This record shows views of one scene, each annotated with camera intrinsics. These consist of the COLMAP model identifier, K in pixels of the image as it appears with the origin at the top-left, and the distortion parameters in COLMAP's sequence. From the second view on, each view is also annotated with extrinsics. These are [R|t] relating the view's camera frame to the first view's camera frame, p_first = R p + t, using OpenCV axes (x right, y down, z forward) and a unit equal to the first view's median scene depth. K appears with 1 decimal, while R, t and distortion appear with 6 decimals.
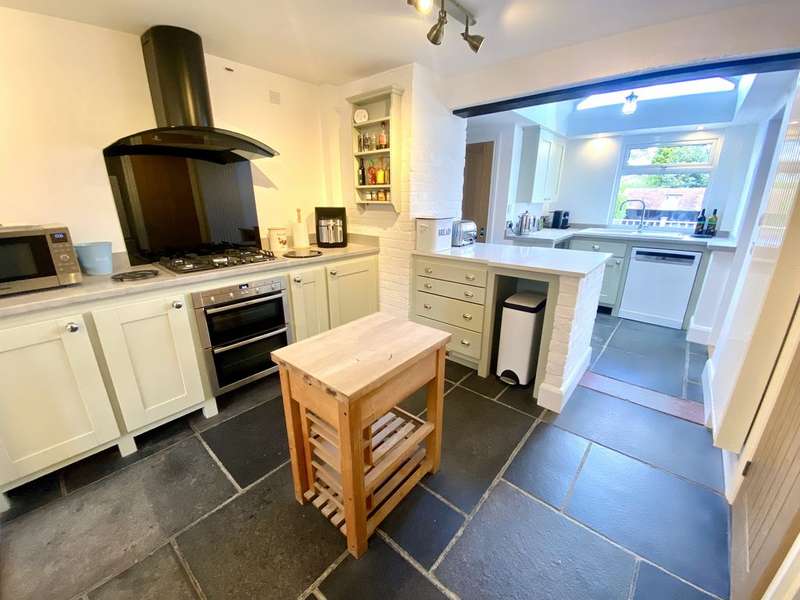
lens RADIAL K [[323.9, 0, 388.0], [0, 323.9, 306.1], [0, 0, 1]] dist [0.000099, -0.008907]
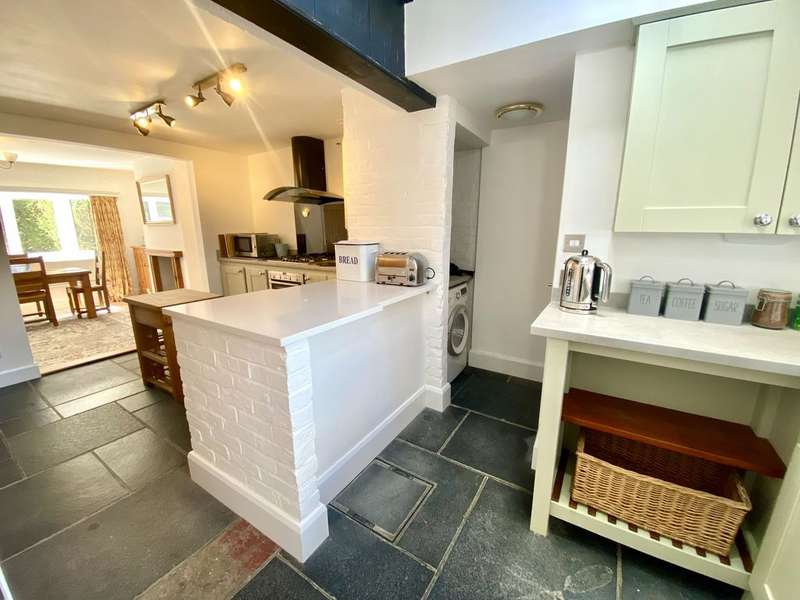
lens RADIAL K [[323.9, 0, 396.1], [0, 323.9, 299.4], [0, 0, 1]] dist [0.000099, -0.008907]
pose [[0.151650, 0.217293, -0.964254, 1.039080], [-0.306131, 0.937895, 0.163208, -0.307200], [0.939833, 0.270438, 0.208752, 0.969203]]
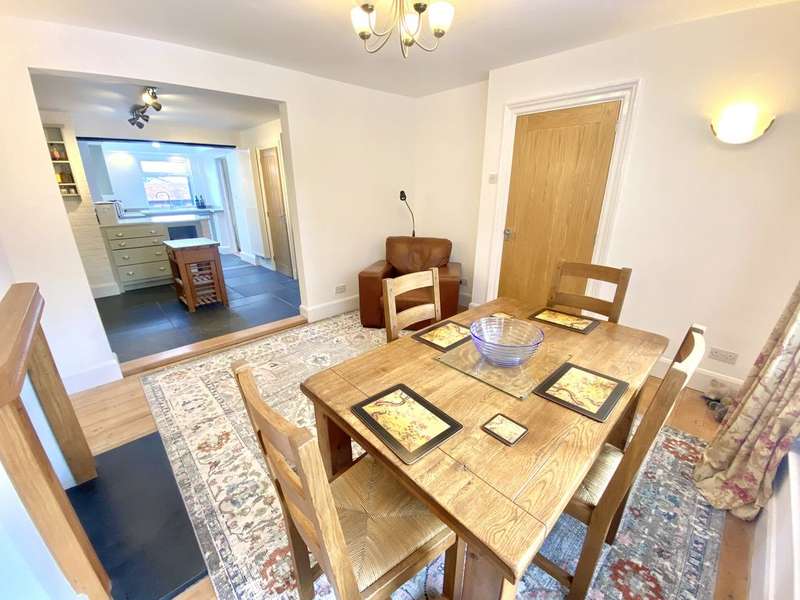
lens RADIAL K [[323.9, 0, 403.3], [0, 323.9, 300.5], [0, 0, 1]] dist [0.000099, -0.008907]
pose [[0.092546, -0.326074, 0.940803, -1.421954], [0.317601, 0.905170, 0.282482, 0.189906], [-0.943697, 0.272658, 0.187332, -0.591953]]
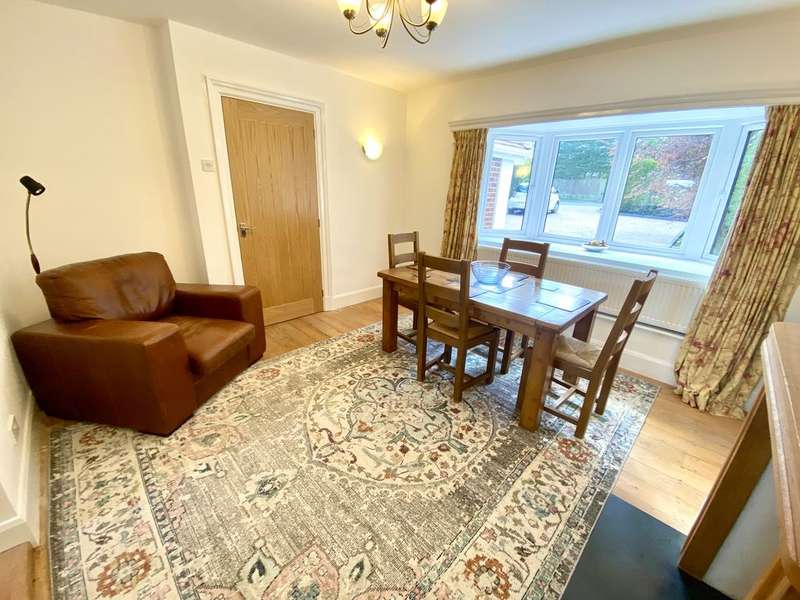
lens RADIAL K [[323.9, 0, 397.4], [0, 323.9, 300.5], [0, 0, 1]] dist [0.000099, -0.008907]
pose [[-0.996272, -0.055759, 0.065821, -0.764605], [-0.003535, 0.788763, 0.614688, -0.053876], [-0.086192, 0.612164, -0.786019, 0.157660]]
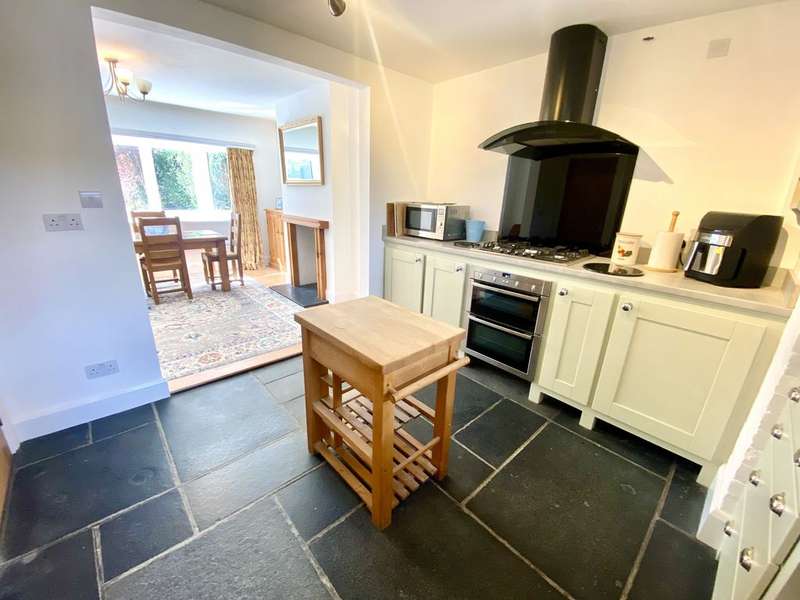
lens RADIAL K [[323.9, 0, 406.3], [0, 323.9, 305.9], [0, 0, 1]] dist [0.000099, -0.008907]
pose [[-0.097797, 0.319570, -0.942502, 0.467140], [-0.351183, 0.875038, 0.333135, -0.163316], [0.931185, 0.363571, 0.026652, 0.556297]]
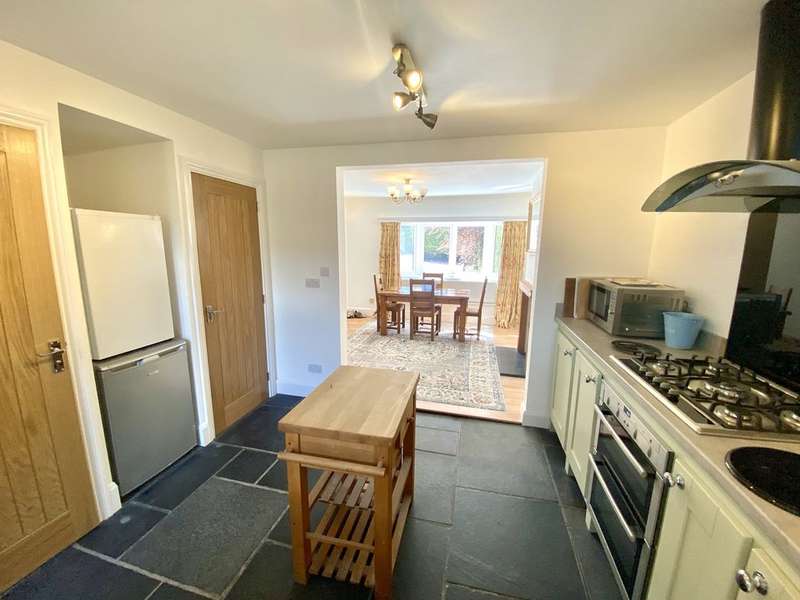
lens RADIAL K [[323.9, 0, 395.8], [0, 323.9, 300.5], [0, 0, 1]] dist [0.000099, -0.008907]
pose [[-0.890921, 0.070000, -0.448732, 0.164535], [-0.150853, 0.886340, 0.437772, -0.355630], [0.428373, 0.457712, -0.779099, 0.938755]]
